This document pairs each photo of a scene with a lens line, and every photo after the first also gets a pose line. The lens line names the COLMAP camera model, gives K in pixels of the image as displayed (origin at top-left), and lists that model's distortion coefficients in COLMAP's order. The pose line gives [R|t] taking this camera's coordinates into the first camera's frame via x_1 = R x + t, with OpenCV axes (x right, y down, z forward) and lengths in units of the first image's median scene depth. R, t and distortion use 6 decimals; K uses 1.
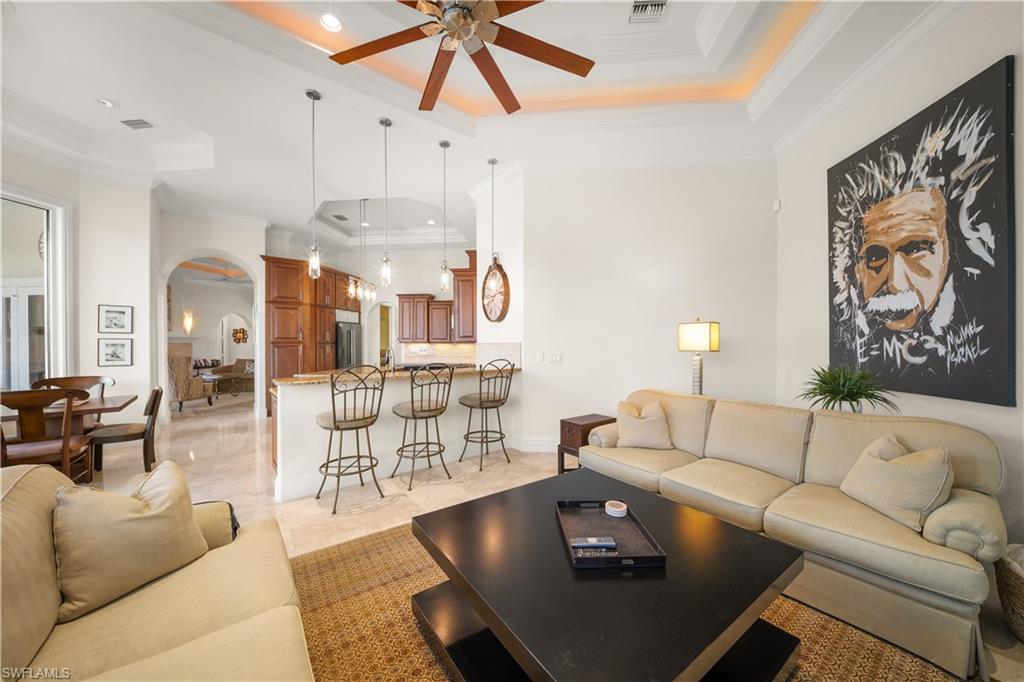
lens RADIAL K [[358.4, 0, 514.3], [0, 358.4, 344.5], [0, 0, 1]] dist [-0.001402, -0.001295]
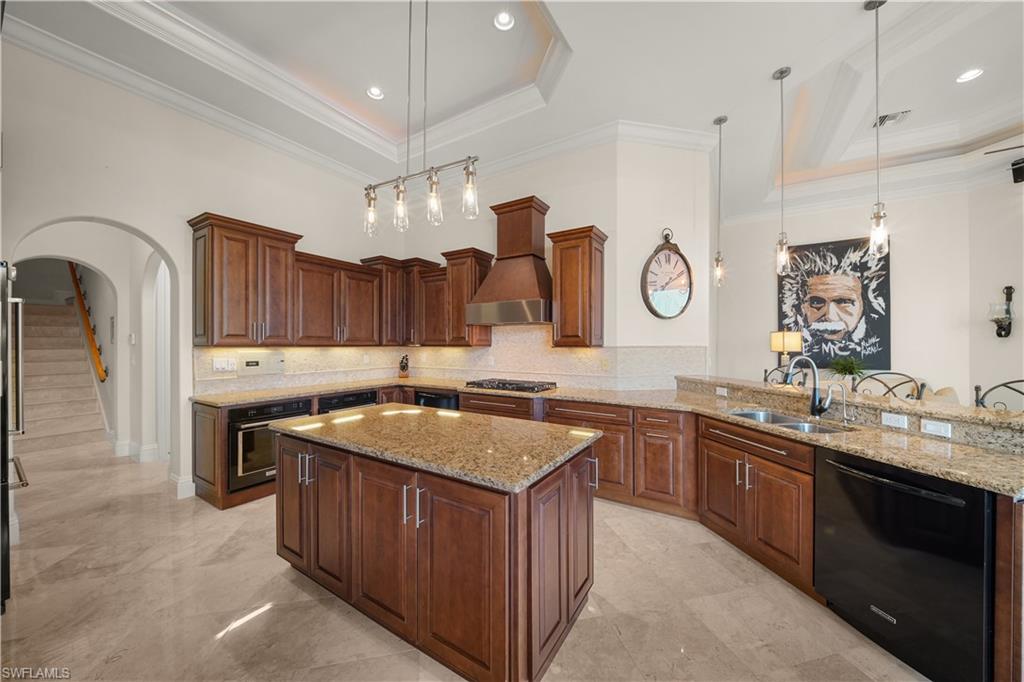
lens RADIAL K [[358.4, 0, 517.2], [0, 358.4, 343.8], [0, 0, 1]] dist [-0.001402, -0.001295]
pose [[0.437368, -0.000040, 0.899283, -1.502846], [0.003506, 0.999992, -0.001661, -0.016241], [-0.899276, 0.003879, 0.437365, 1.627083]]
